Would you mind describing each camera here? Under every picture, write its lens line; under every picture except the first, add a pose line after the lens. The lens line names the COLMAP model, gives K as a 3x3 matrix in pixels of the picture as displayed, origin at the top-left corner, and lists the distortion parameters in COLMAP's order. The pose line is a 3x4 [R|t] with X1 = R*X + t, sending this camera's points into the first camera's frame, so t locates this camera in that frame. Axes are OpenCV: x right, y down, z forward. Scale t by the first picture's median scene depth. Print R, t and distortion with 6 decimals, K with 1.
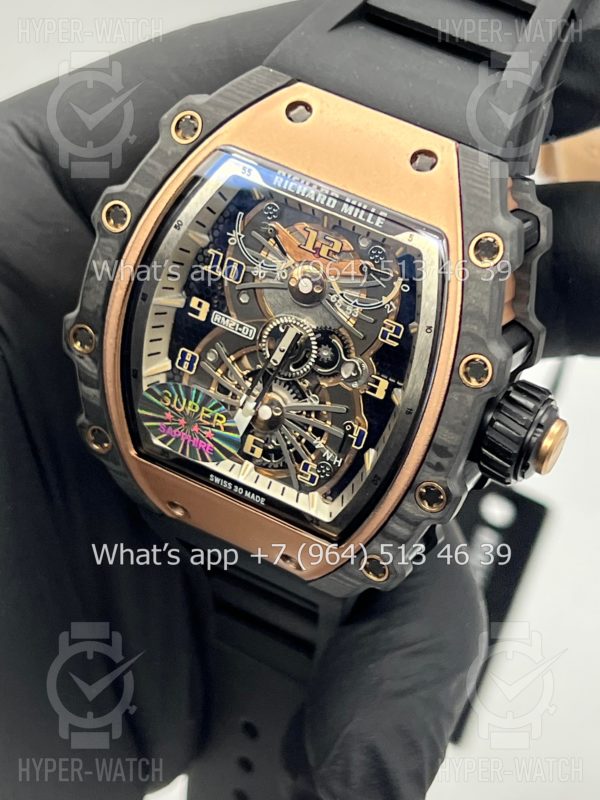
lens RADIAL K [[1873.2, 0, 297.6], [0, 1873.2, 397.8], [0, 0, 1]] dist [0.212259, 0.000000]
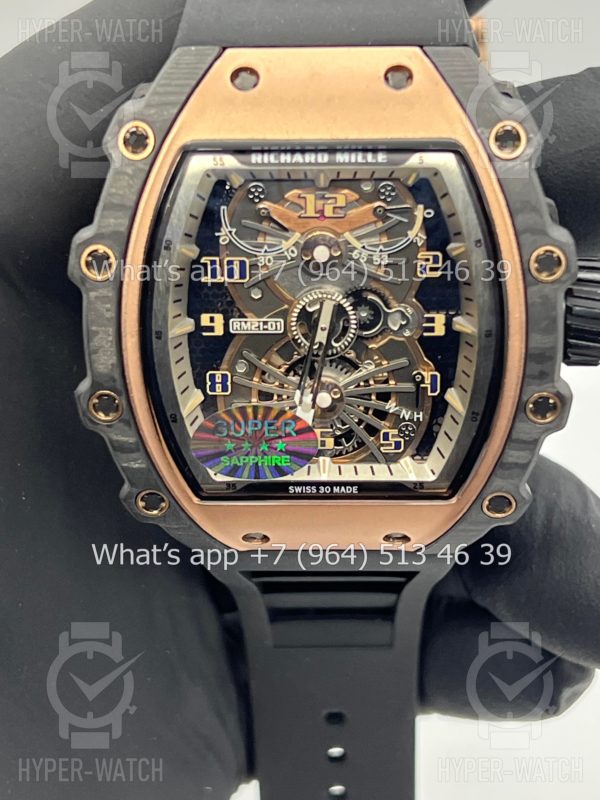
lens RADIAL K [[1873.2, 0, 295.9], [0, 1873.2, 397.8], [0, 0, 1]] dist [0.212259, 0.000000]
pose [[0.889150, -0.395675, 0.229898, -0.243707], [0.390462, 0.917972, 0.069767, -0.063421], [-0.238644, 0.027733, 0.970711, 0.112219]]
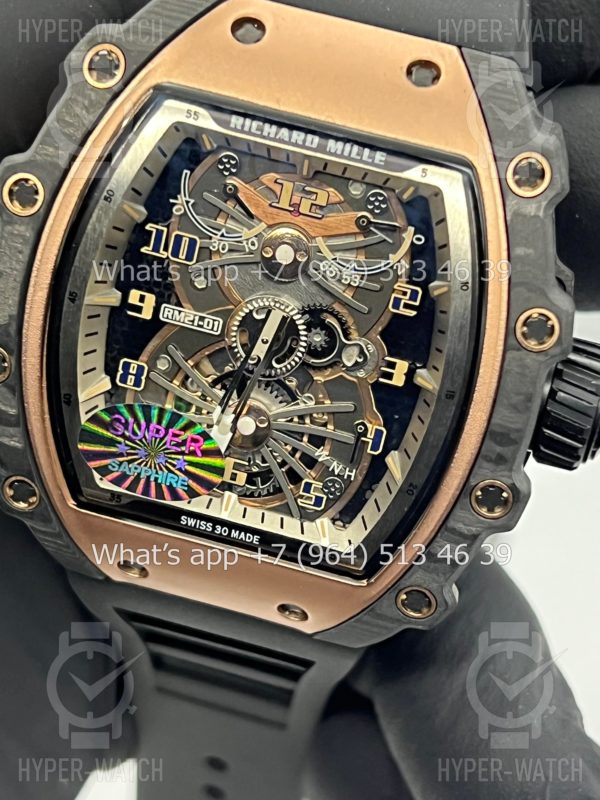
lens RADIAL K [[1873.2, 0, 302.1], [0, 1873.2, 402.9], [0, 0, 1]] dist [0.212259, 0.000000]
pose [[0.969554, -0.136139, 0.203545, -0.153441], [0.140027, 0.990136, -0.004751, 0.005531], [-0.200891, 0.033108, 0.979054, 0.239720]]
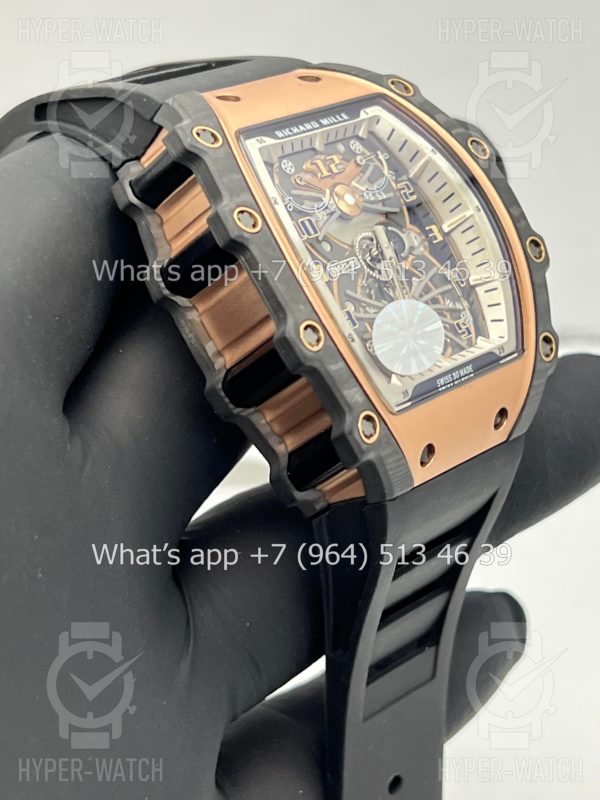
lens RADIAL K [[1873.2, 0, 300.3], [0, 1873.2, 400.7], [0, 0, 1]] dist [0.212259, 0.000000]
pose [[0.204662, -0.348074, 0.914854, -1.041131], [0.802841, 0.594374, 0.046538, -0.063231], [-0.559965, 0.724957, 0.401094, 0.652623]]
